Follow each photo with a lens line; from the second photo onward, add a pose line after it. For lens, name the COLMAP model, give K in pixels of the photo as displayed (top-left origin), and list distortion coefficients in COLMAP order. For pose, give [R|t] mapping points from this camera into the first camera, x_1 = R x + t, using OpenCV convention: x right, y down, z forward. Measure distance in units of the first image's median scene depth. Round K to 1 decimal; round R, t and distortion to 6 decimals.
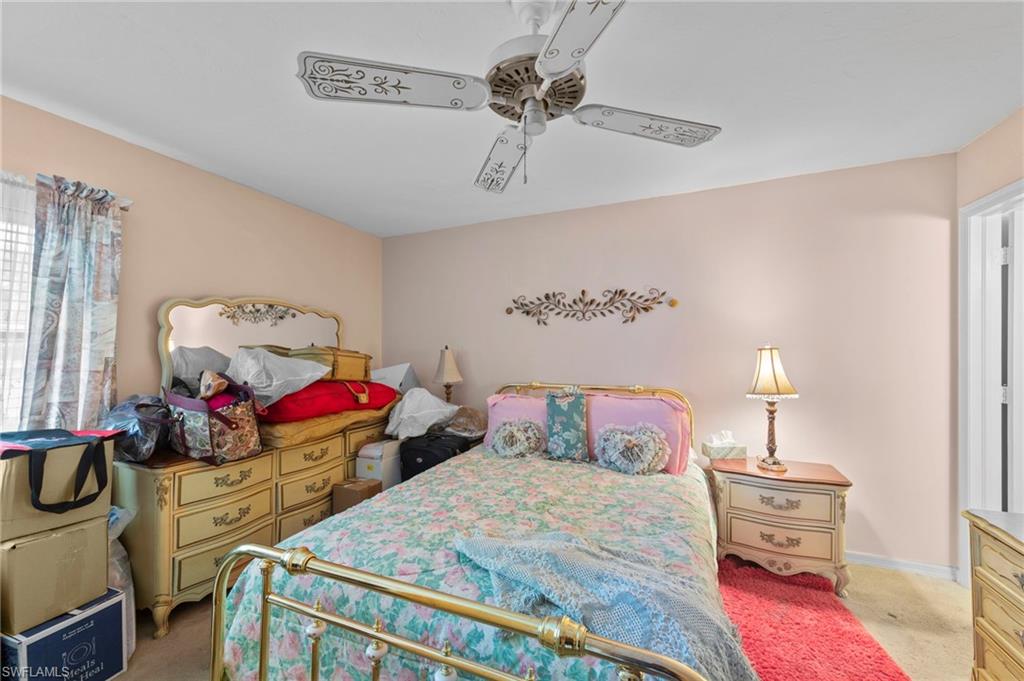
lens RADIAL K [[398.0, 0, 509.8], [0, 398.0, 343.9], [0, 0, 1]] dist [-0.001204, 0.000271]
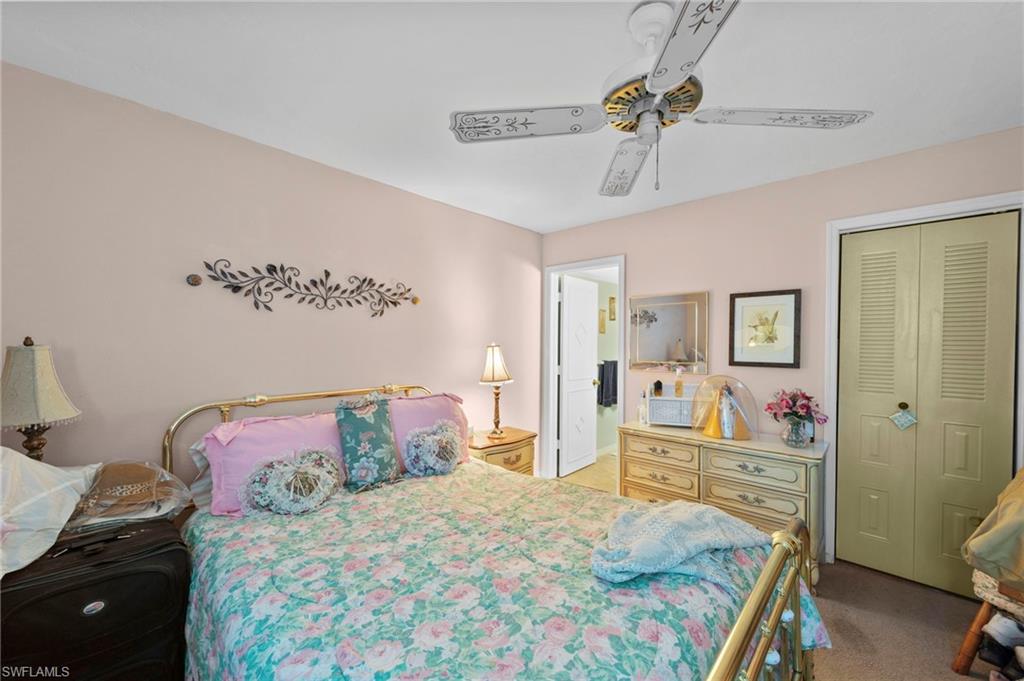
lens RADIAL K [[398.0, 0, 510.4], [0, 398.0, 341.8], [0, 0, 1]] dist [-0.001204, 0.000271]
pose [[0.337959, 0.010574, 0.941102, -0.453727], [-0.013537, 0.999888, -0.006373, 0.005661], [-0.941064, -0.010585, 0.338064, 0.419053]]
